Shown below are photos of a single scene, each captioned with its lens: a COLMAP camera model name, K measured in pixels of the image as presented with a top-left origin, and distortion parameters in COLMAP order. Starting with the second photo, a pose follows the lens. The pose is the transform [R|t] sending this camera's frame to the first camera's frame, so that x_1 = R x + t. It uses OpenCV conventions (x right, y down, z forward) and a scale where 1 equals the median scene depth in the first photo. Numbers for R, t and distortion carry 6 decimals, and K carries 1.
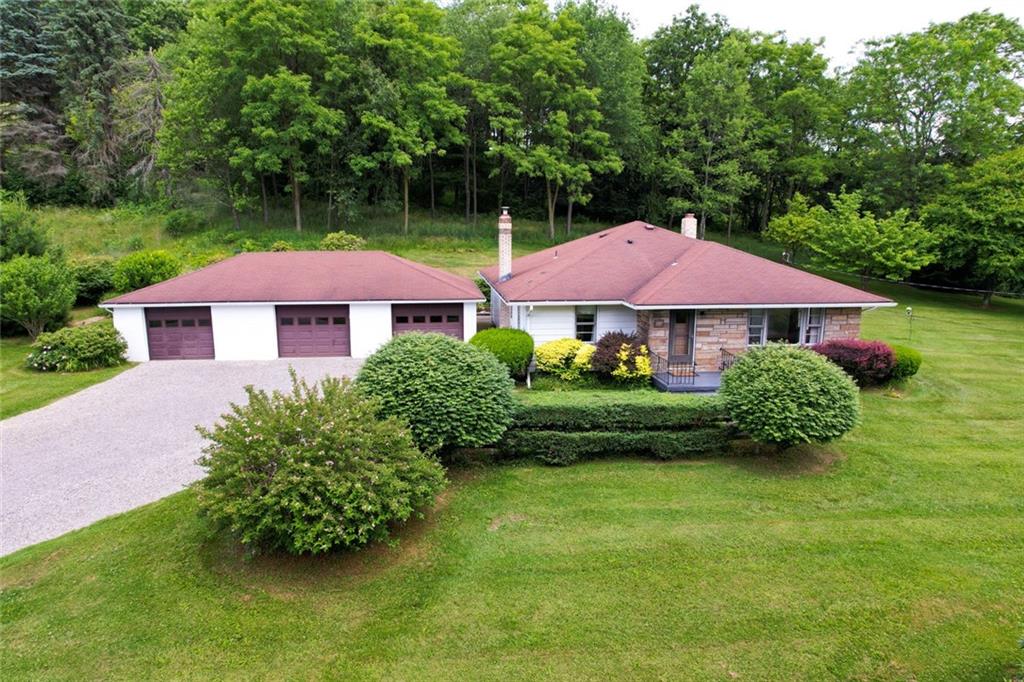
lens RADIAL K [[670.9, 0, 530.3], [0, 670.9, 315.7], [0, 0, 1]] dist [-0.047549, 0.070341]
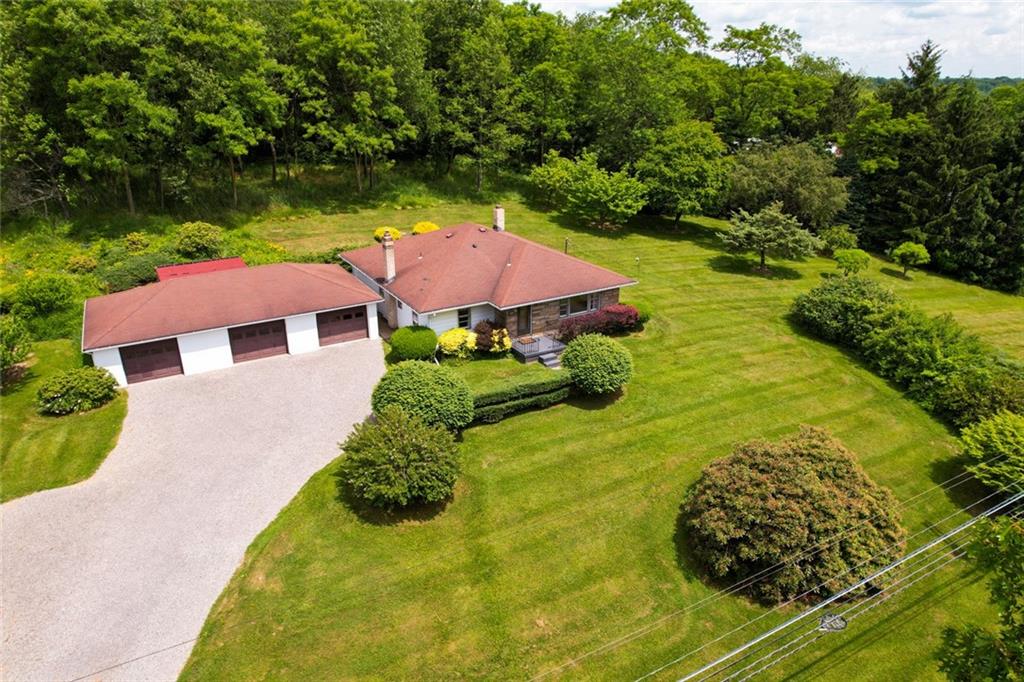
lens RADIAL K [[642.5, 0, 511.9], [0, 642.5, 304.0], [0, 0, 1]] dist [-0.001883, -0.000741]
pose [[0.931665, -0.134242, 0.337607, -0.173854], [0.073206, 0.979538, 0.187471, -0.159483], [-0.355866, -0.149946, 0.922429, -0.230670]]
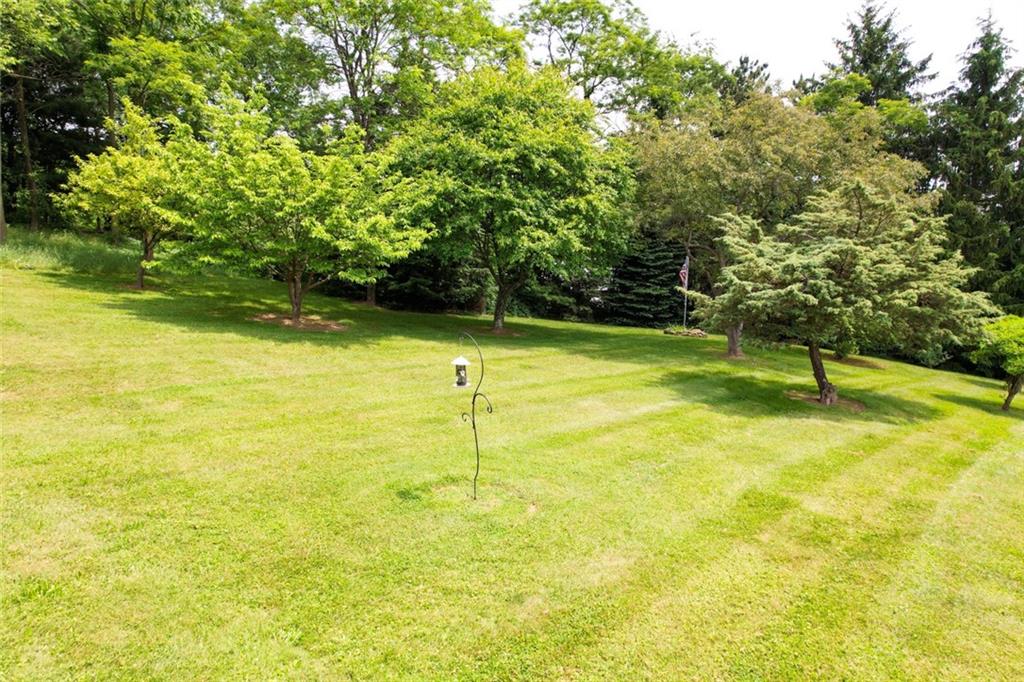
lens RADIAL K [[642.5, 0, 511.9], [0, 642.5, 304.0], [0, 0, 1]] dist [-0.001883, -0.000741]
pose [[0.714122, -0.060066, 0.697440, 0.336838], [0.105543, 0.994161, -0.022447, -0.021908], [-0.692019, 0.089640, 0.716292, 0.649507]]
